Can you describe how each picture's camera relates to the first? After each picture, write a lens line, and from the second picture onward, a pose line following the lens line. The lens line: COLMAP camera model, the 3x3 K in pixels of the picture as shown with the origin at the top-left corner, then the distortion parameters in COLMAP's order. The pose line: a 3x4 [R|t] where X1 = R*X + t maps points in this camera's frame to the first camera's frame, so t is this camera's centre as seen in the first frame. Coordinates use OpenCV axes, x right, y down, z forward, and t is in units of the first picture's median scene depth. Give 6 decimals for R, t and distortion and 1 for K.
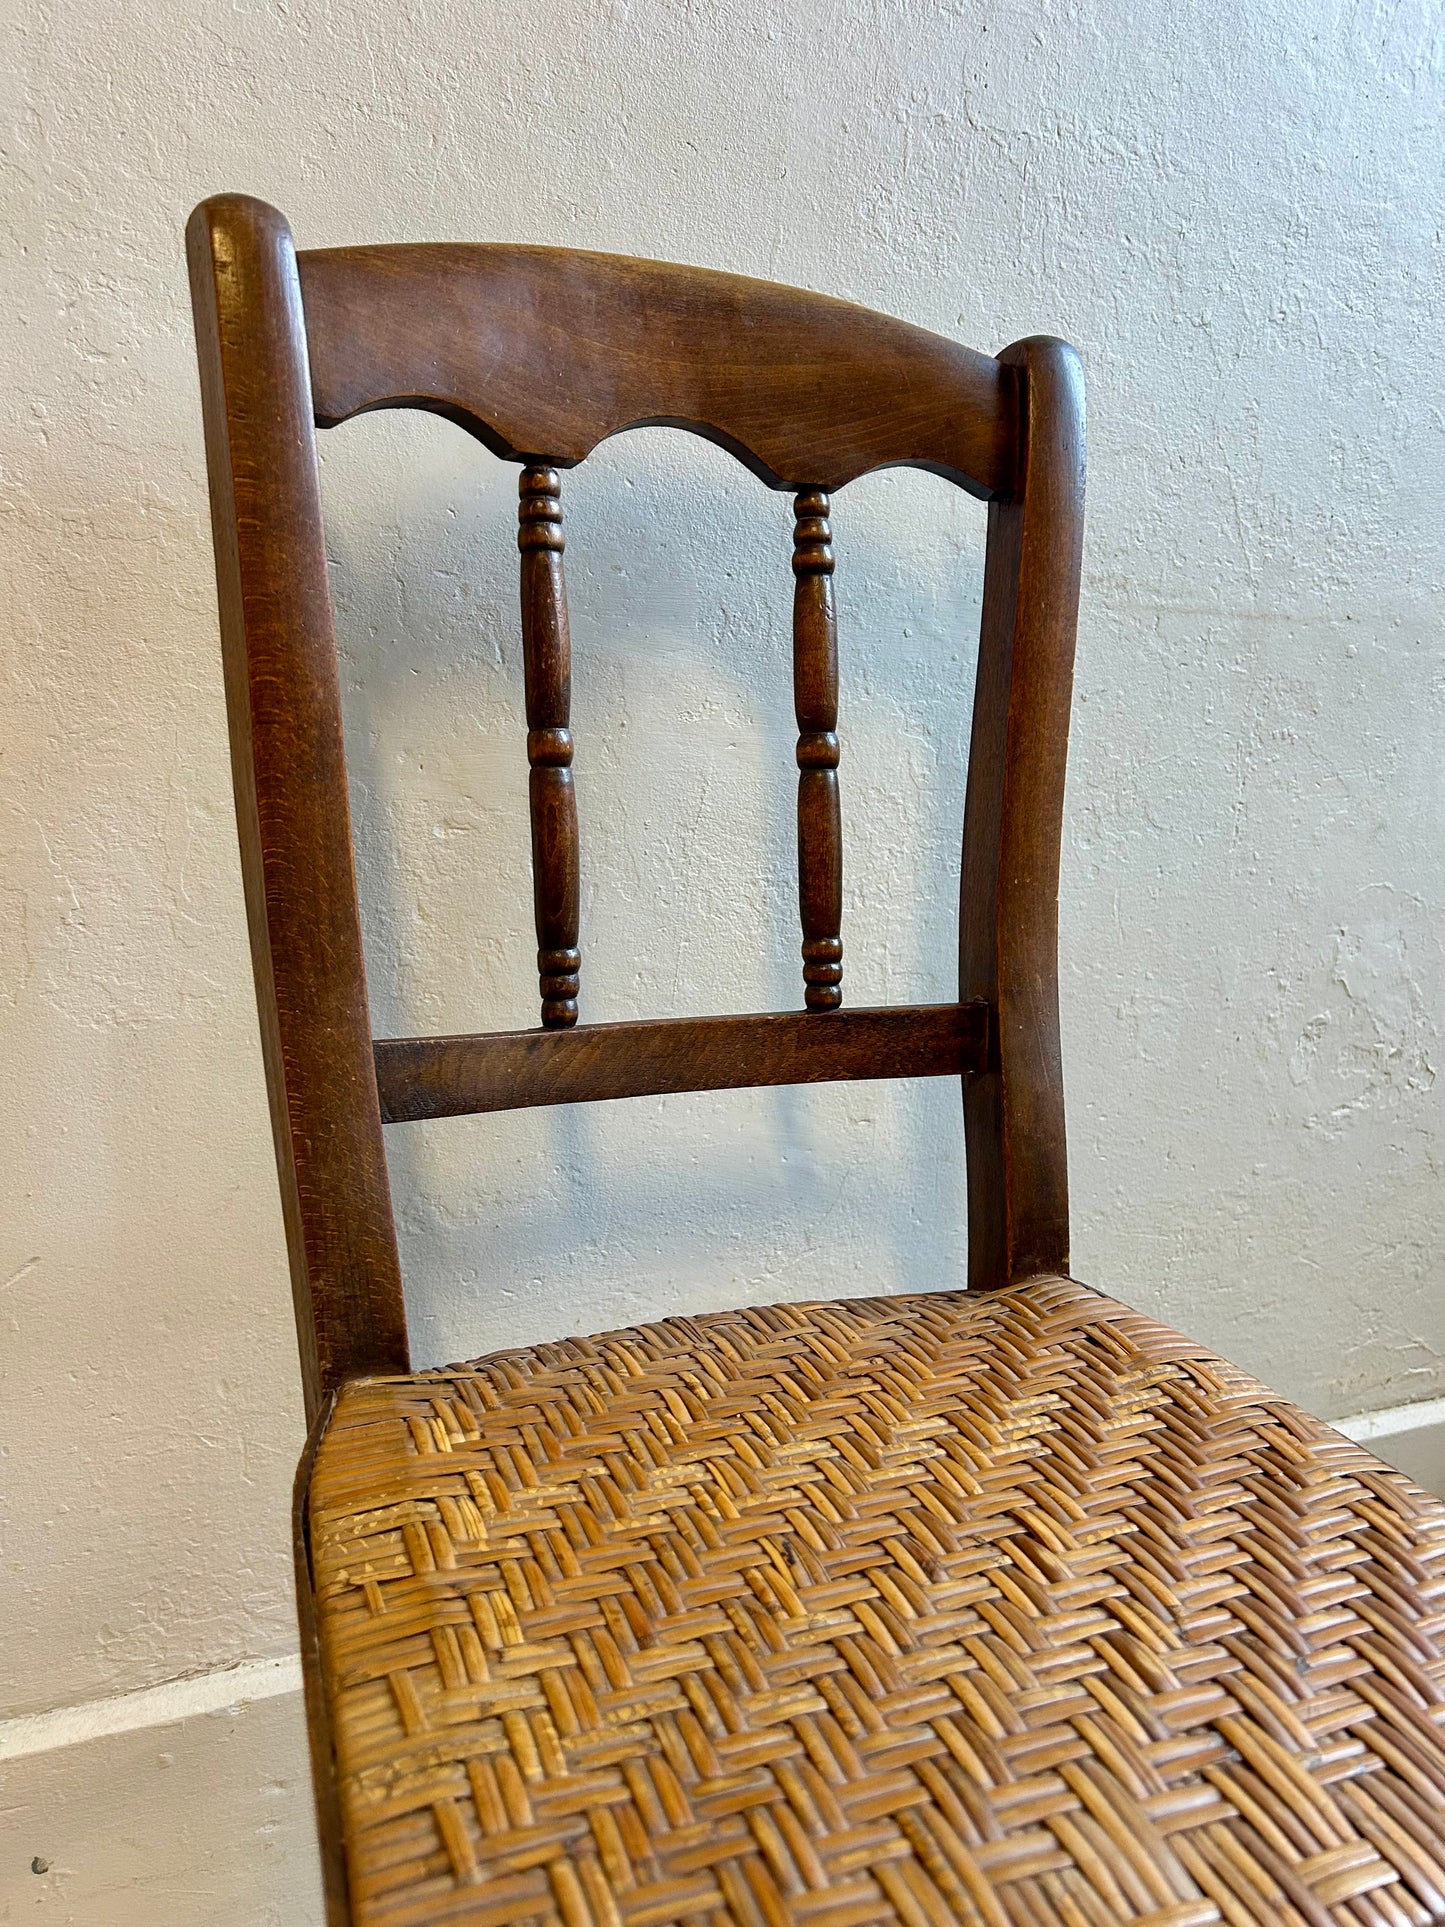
lens RADIAL K [[1467.9, 0, 712.1], [0, 1467.9, 978.8], [0, 0, 1]] dist [0.023370, -0.036662]
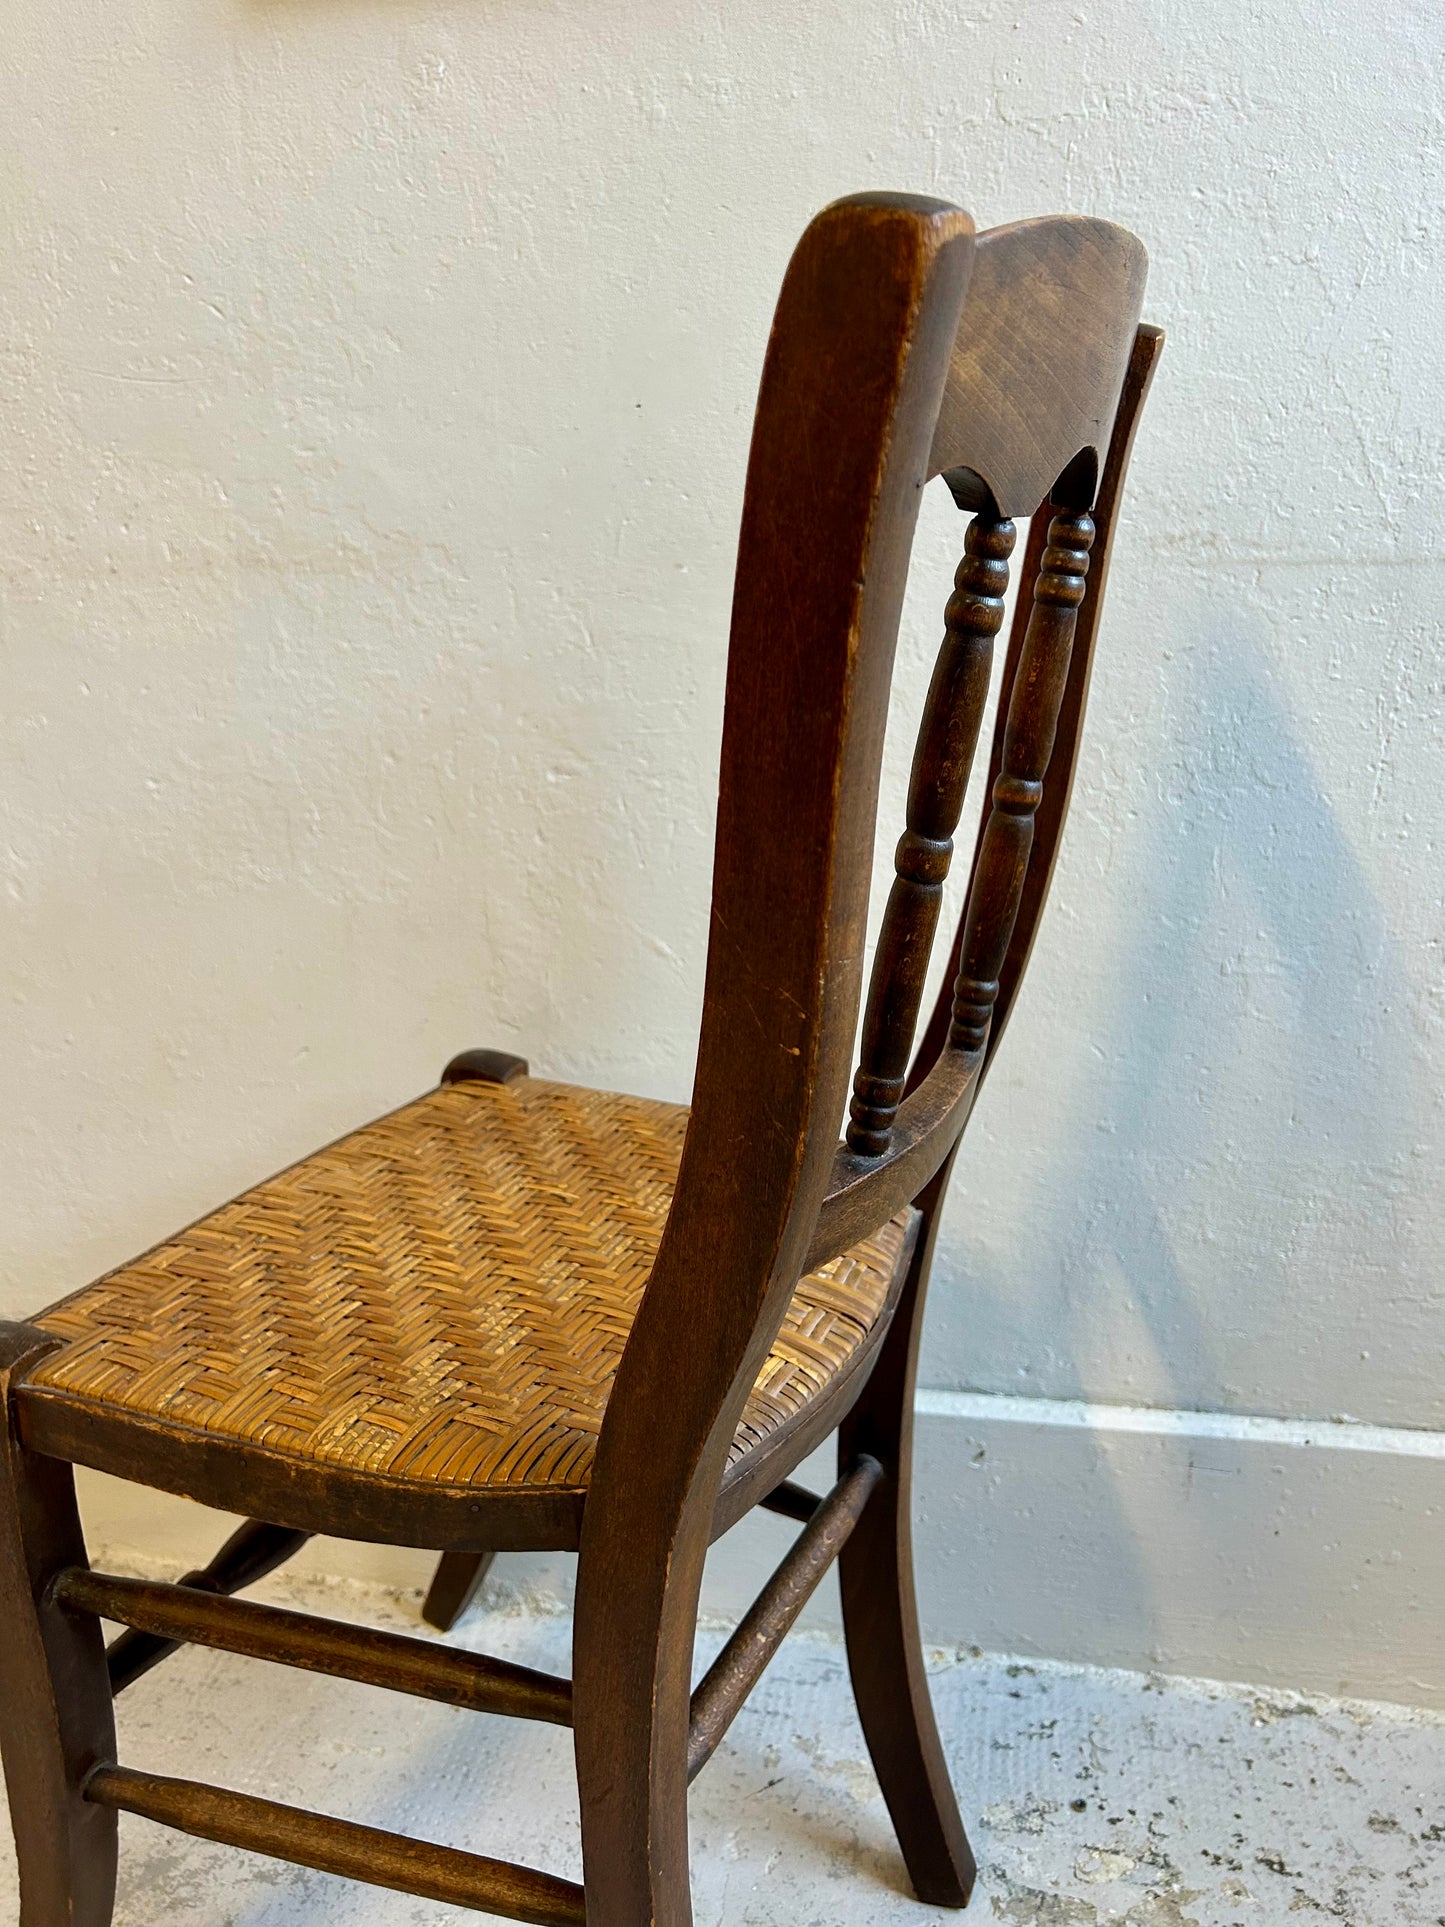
lens RADIAL K [[1467.9, 0, 711.6], [0, 1467.9, 977.6], [0, 0, 1]] dist [0.023370, -0.036662]
pose [[0.834173, 0.112950, -0.539812, 0.560074], [-0.064733, 0.992090, 0.107553, -0.059634], [0.547690, -0.054774, 0.834886, -0.030916]]
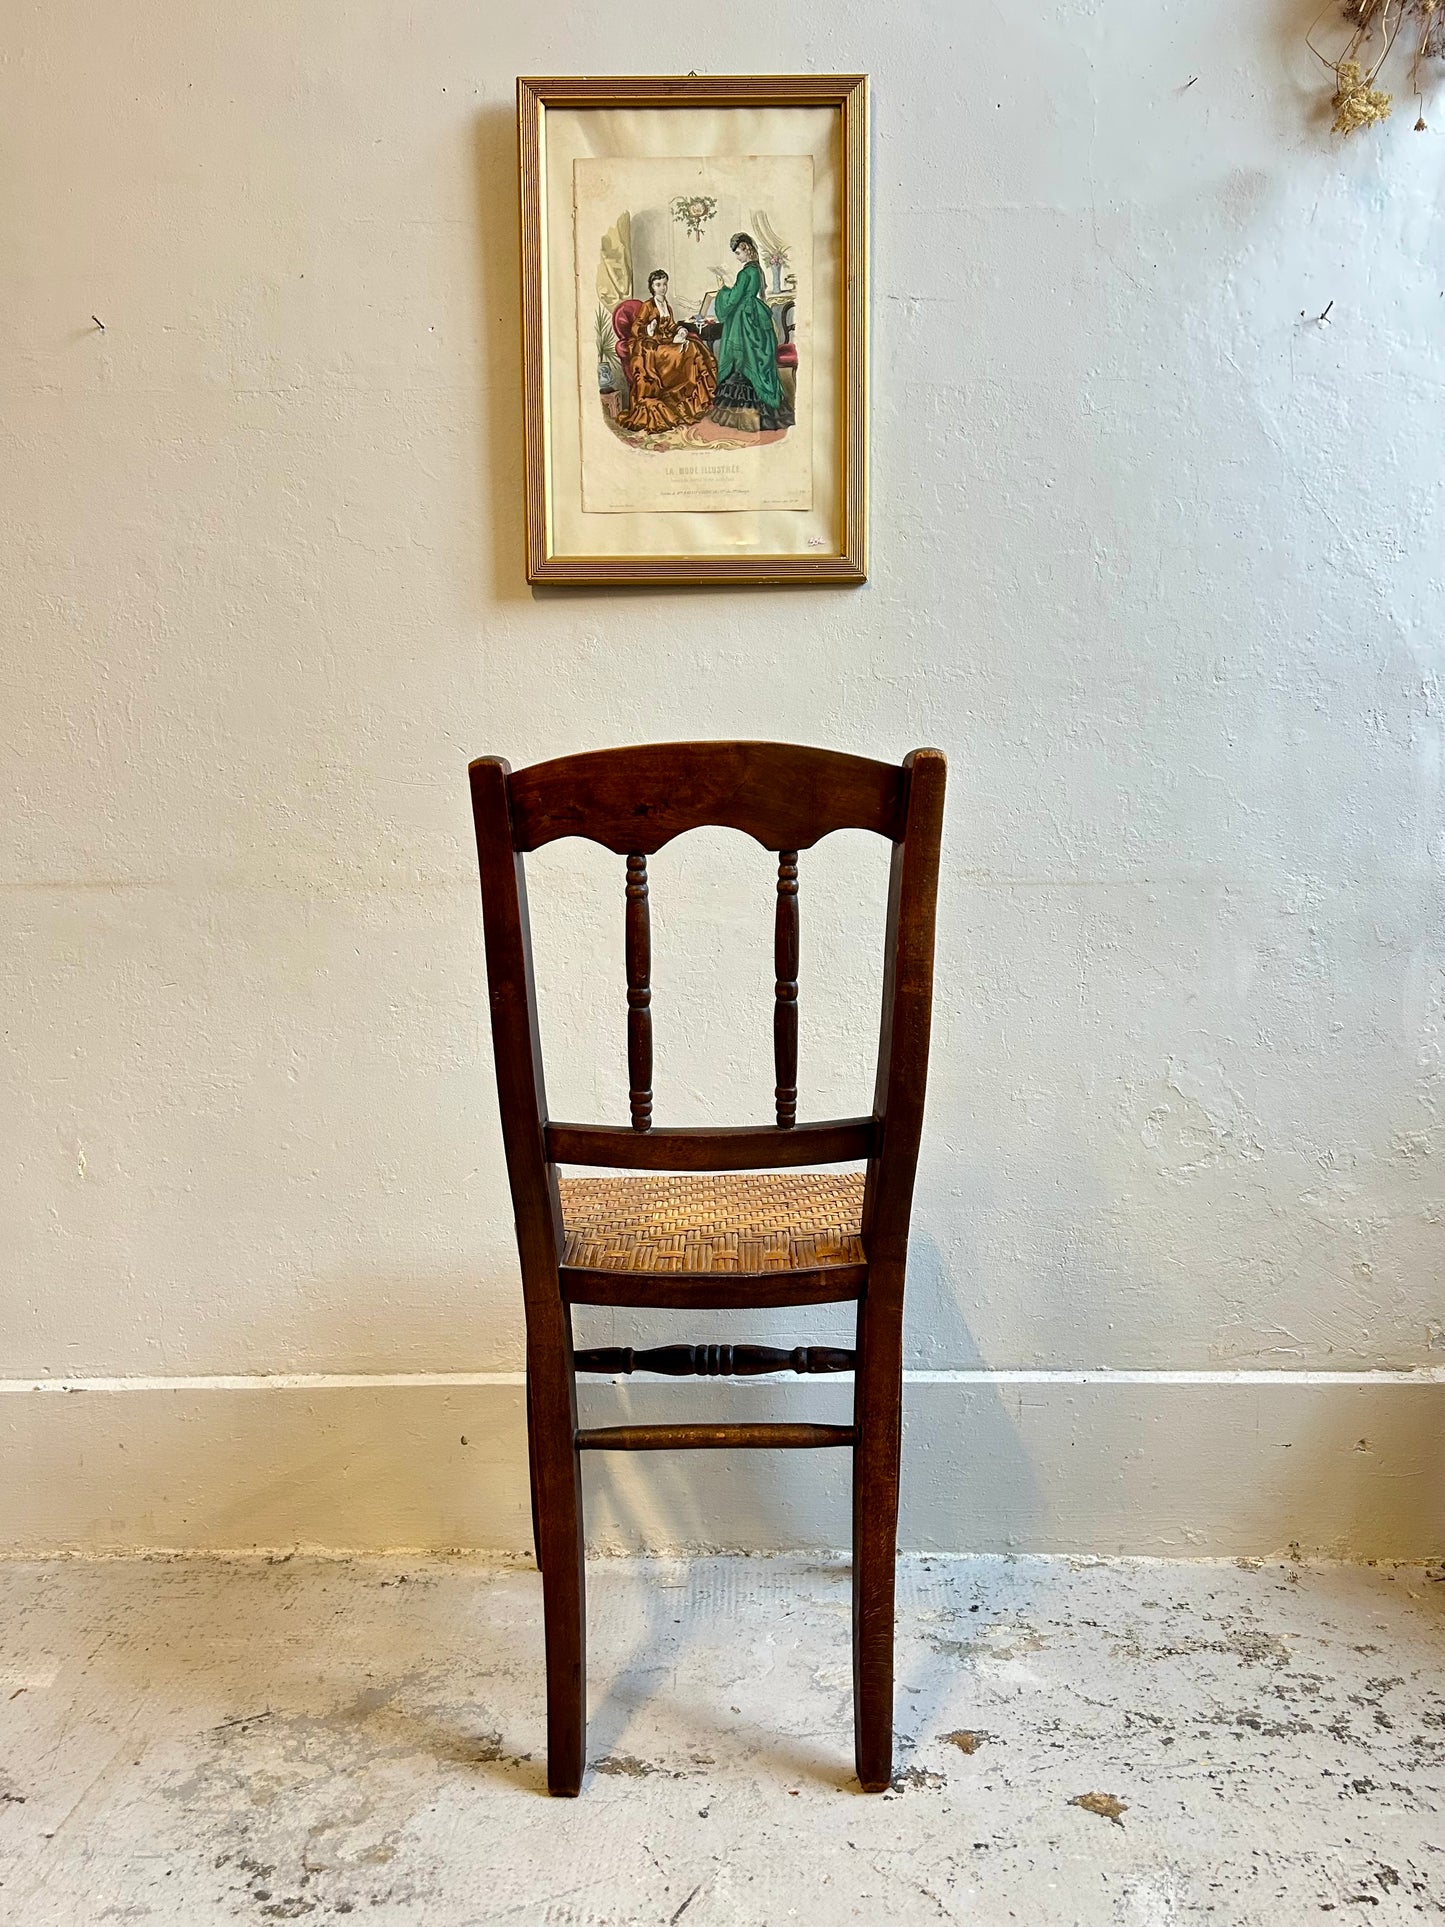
lens RADIAL K [[1467.9, 0, 708.5], [0, 1467.9, 966.3], [0, 0, 1]] dist [0.023370, -0.036662]
pose [[0.909073, -0.025170, -0.415875, 0.740150], [-0.042635, 0.987314, -0.152951, 0.167305], [0.414449, 0.156774, 0.896468, -0.875897]]
